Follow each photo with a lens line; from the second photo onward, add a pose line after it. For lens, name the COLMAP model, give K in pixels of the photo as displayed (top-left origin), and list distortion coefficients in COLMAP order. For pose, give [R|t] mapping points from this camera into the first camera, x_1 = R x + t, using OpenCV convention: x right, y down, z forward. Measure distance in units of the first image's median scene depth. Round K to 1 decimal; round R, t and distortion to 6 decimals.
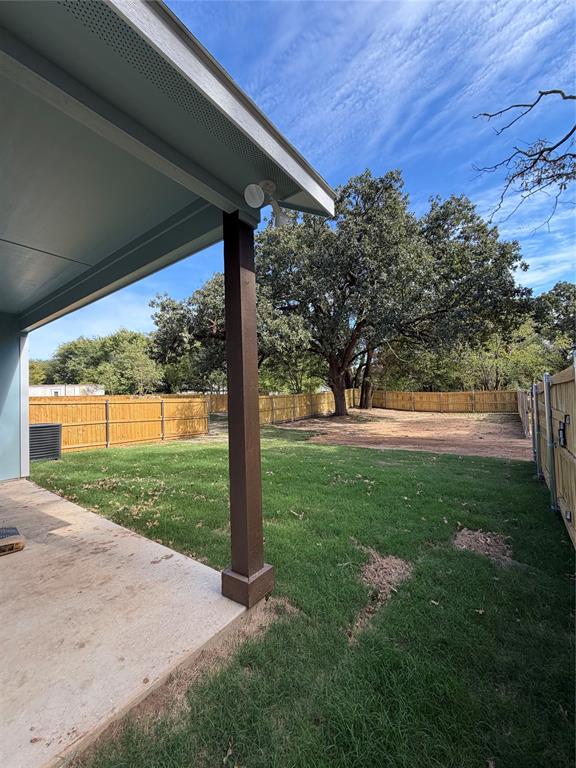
lens RADIAL K [[309.0, 0, 288.7], [0, 309.0, 385.1], [0, 0, 1]] dist [0.001471, 0.000094]
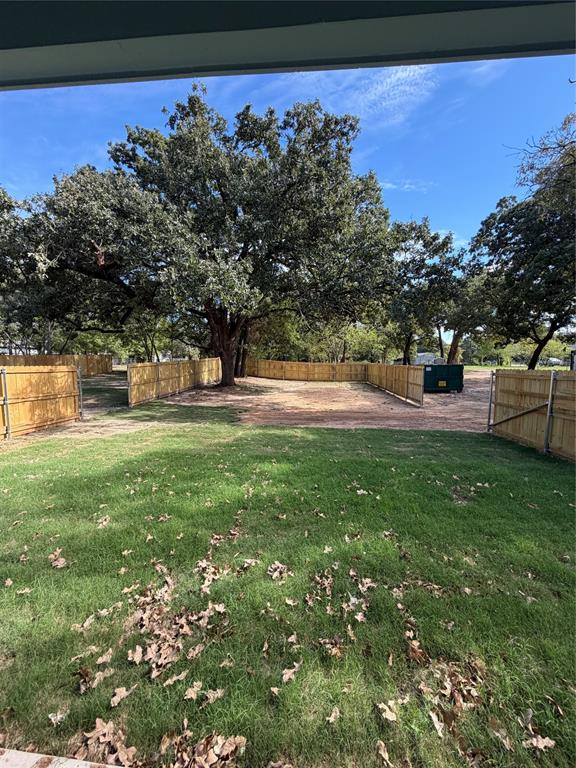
lens RADIAL K [[309.0, 0, 287.6], [0, 309.0, 386.2], [0, 0, 1]] dist [0.001471, 0.000094]
pose [[0.839121, -0.014123, 0.543762, -0.212413], [-0.051278, 0.993157, 0.104925, -0.005070], [-0.541523, -0.115928, 0.832655, 0.182537]]
